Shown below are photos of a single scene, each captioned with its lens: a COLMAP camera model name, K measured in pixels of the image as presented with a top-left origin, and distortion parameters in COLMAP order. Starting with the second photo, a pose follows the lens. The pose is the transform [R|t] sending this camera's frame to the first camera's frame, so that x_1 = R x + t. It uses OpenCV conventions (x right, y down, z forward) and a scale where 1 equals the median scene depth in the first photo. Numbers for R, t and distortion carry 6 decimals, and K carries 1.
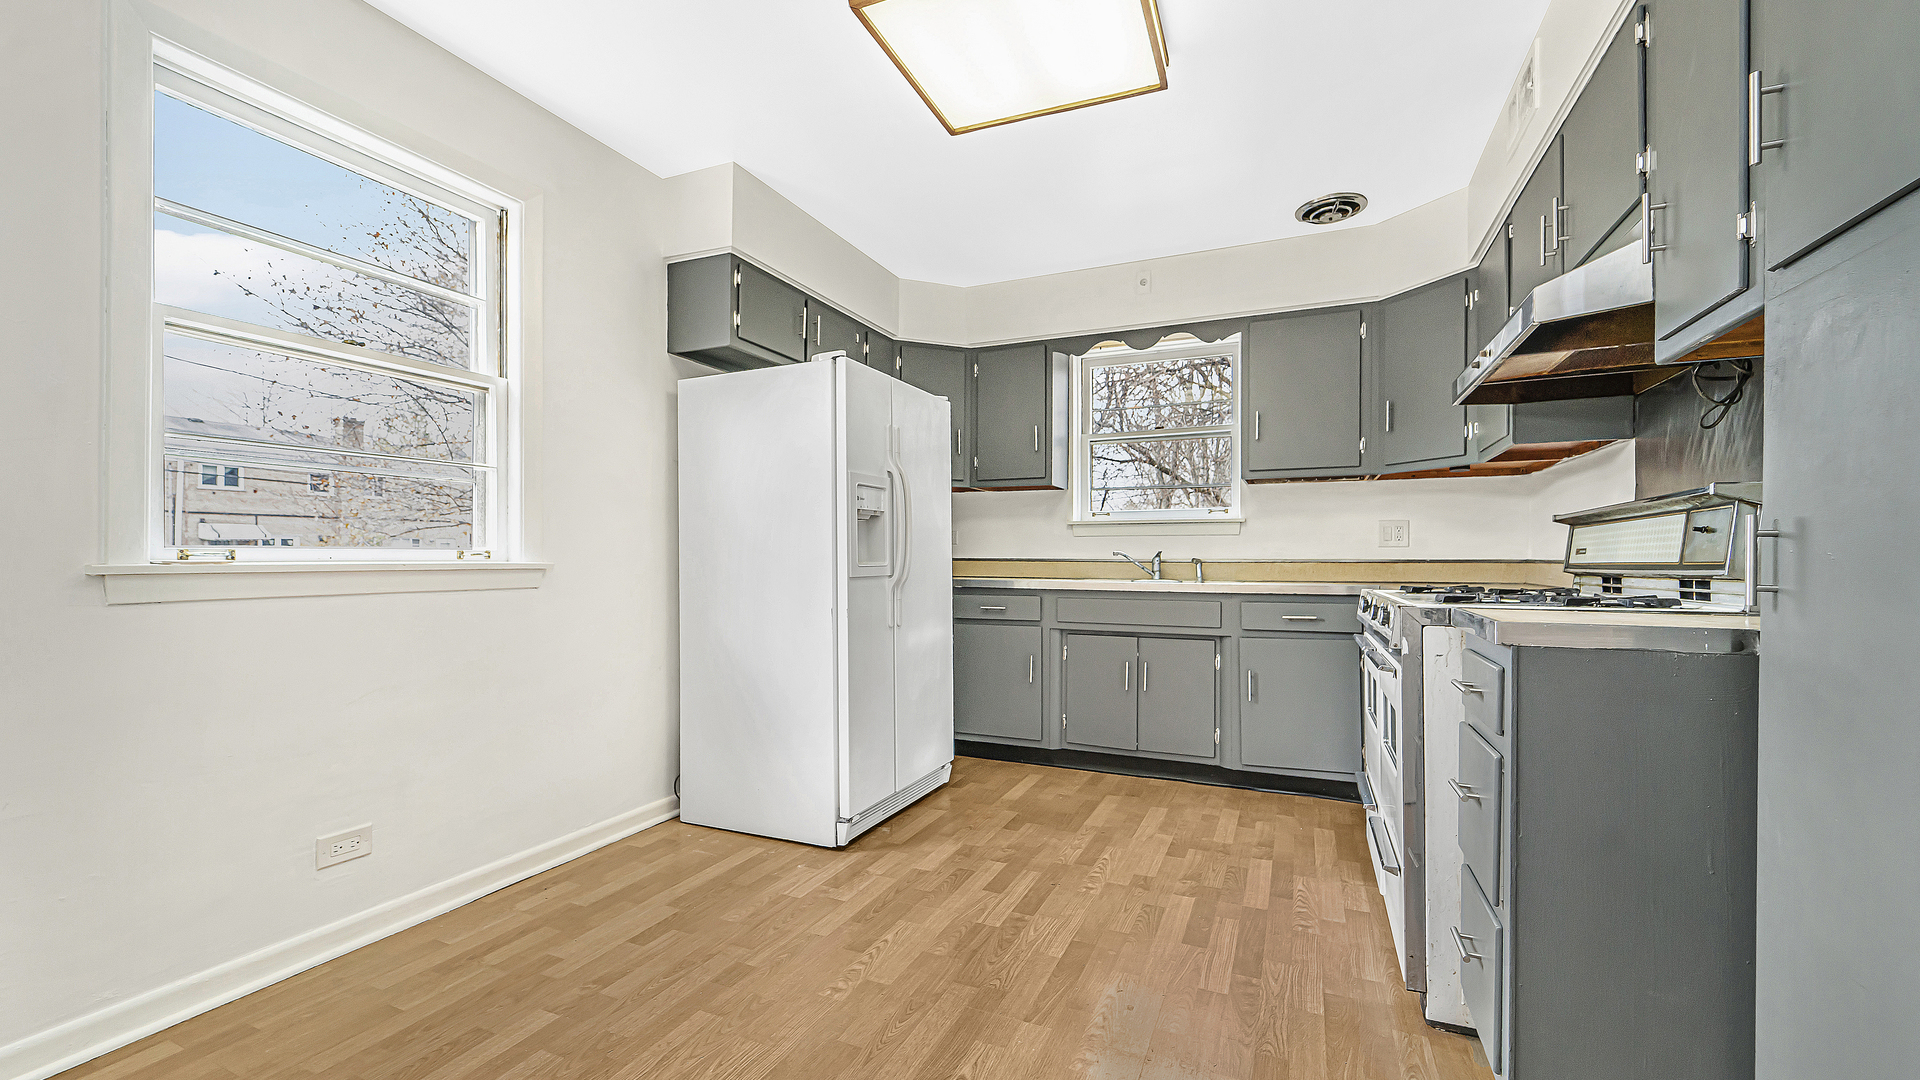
lens RADIAL K [[779.5, 0, 960.4], [0, 779.5, 556.4], [0, 0, 1]] dist [-0.000186, 0.000208]
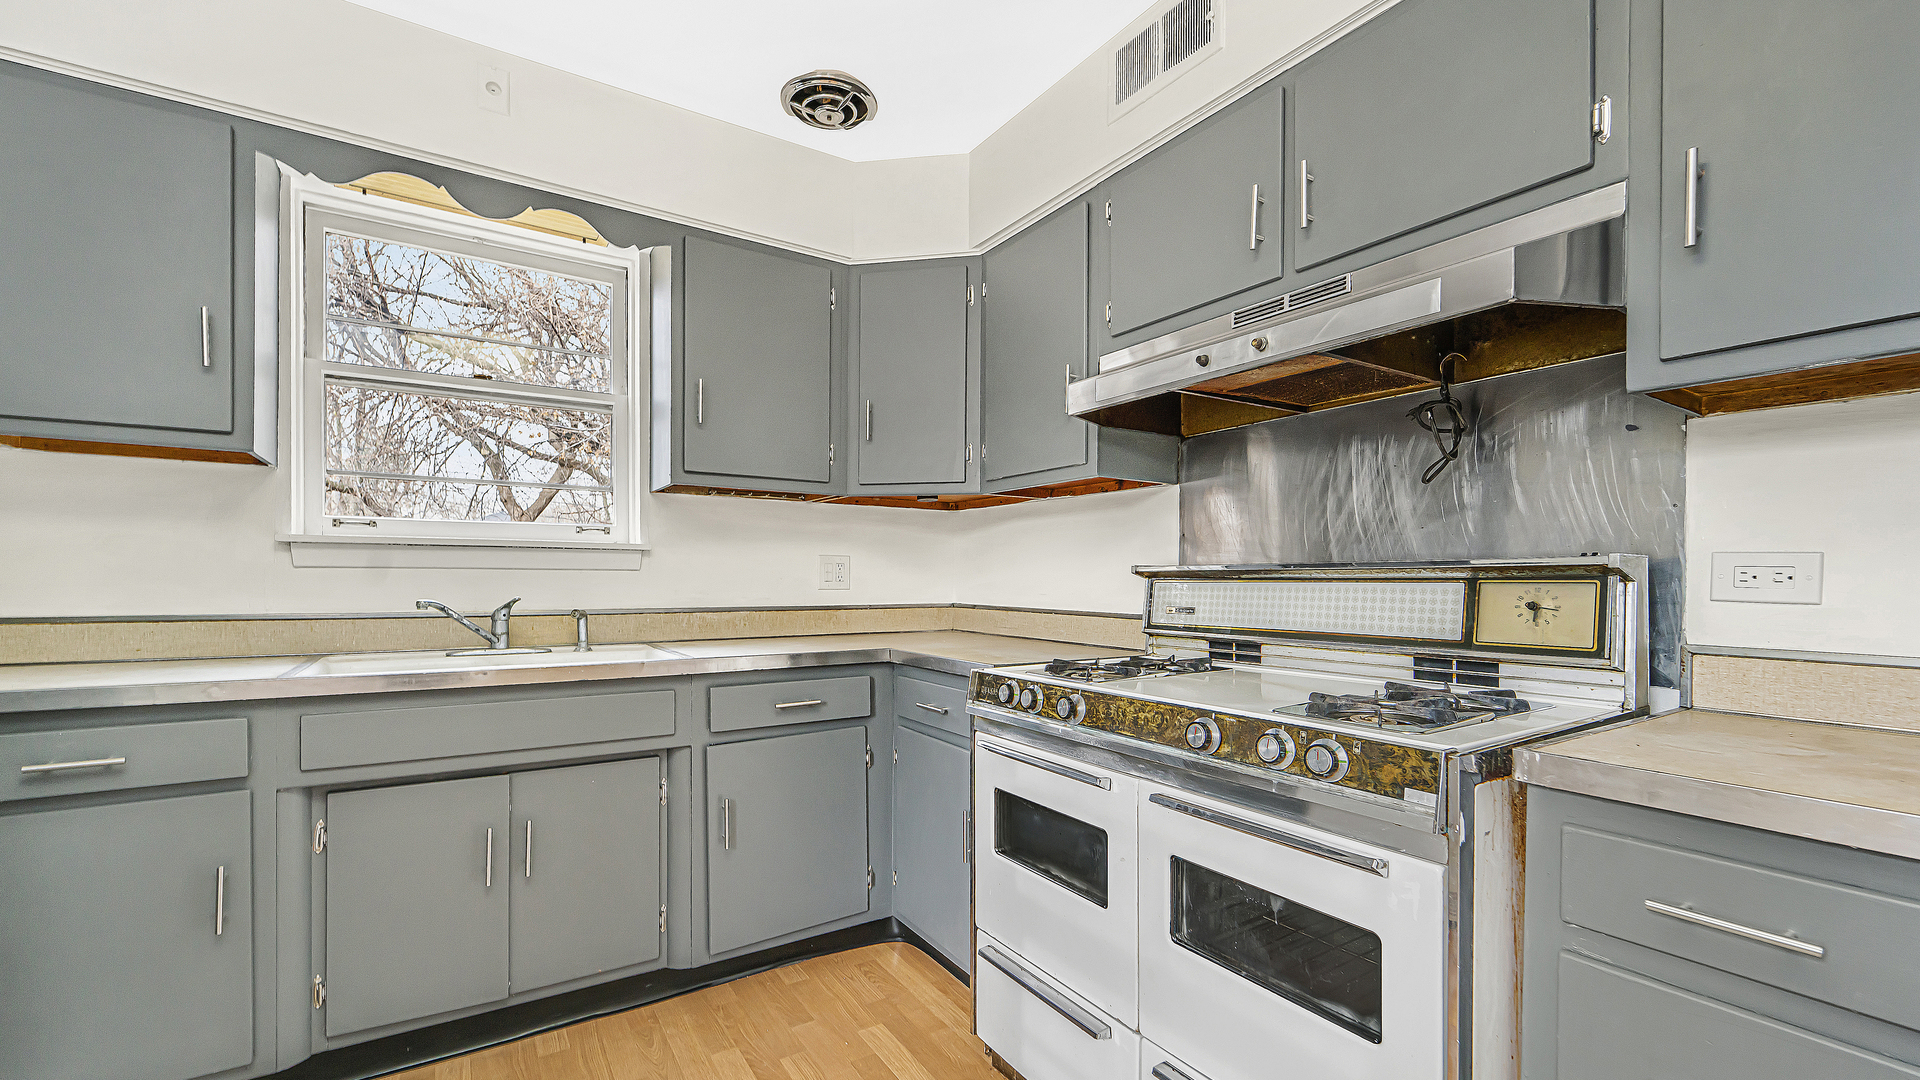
lens RADIAL K [[779.5, 0, 951.8], [0, 779.5, 585.5], [0, 0, 1]] dist [-0.000186, 0.000208]
pose [[0.556044, -0.003228, 0.831146, -0.033350], [-0.008785, 0.999914, 0.009760, -0.025641], [-0.831106, -0.012728, 0.555968, 0.466062]]
